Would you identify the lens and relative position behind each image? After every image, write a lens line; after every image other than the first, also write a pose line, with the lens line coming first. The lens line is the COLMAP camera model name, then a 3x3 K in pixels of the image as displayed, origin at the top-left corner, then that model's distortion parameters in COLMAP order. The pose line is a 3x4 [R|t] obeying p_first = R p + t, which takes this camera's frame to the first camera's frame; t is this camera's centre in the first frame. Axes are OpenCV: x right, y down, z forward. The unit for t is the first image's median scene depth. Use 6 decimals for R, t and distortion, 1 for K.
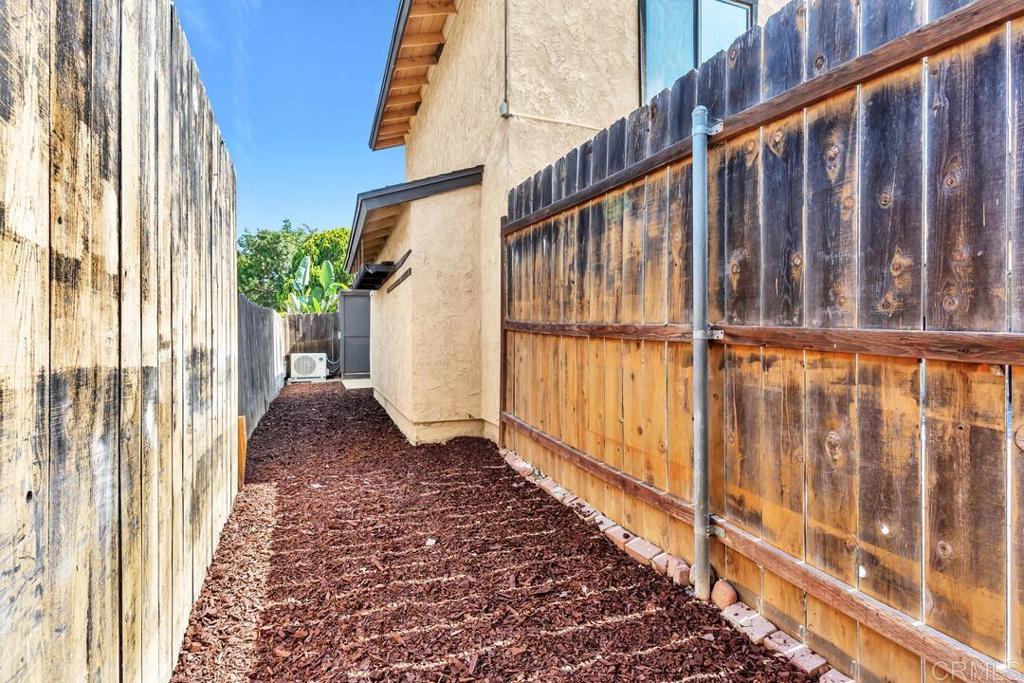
lens RADIAL K [[490.1, 0, 514.9], [0, 490.1, 339.7], [0, 0, 1]] dist [0.001844, 0.000588]
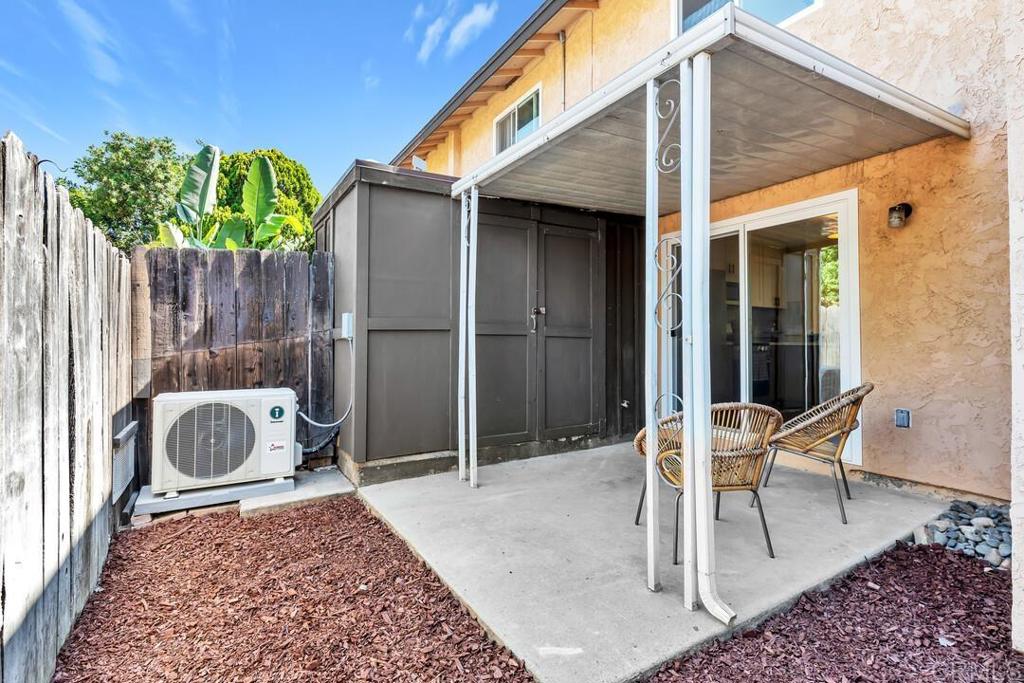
lens RADIAL K [[493.6, 0, 516.5], [0, 493.6, 333.2], [0, 0, 1]] dist [0.002164, 0.000220]
pose [[0.984838, 0.009602, 0.173209, -0.321774], [-0.007522, 0.999892, -0.012664, -0.001928], [-0.173312, 0.011170, 0.984804, 0.727219]]
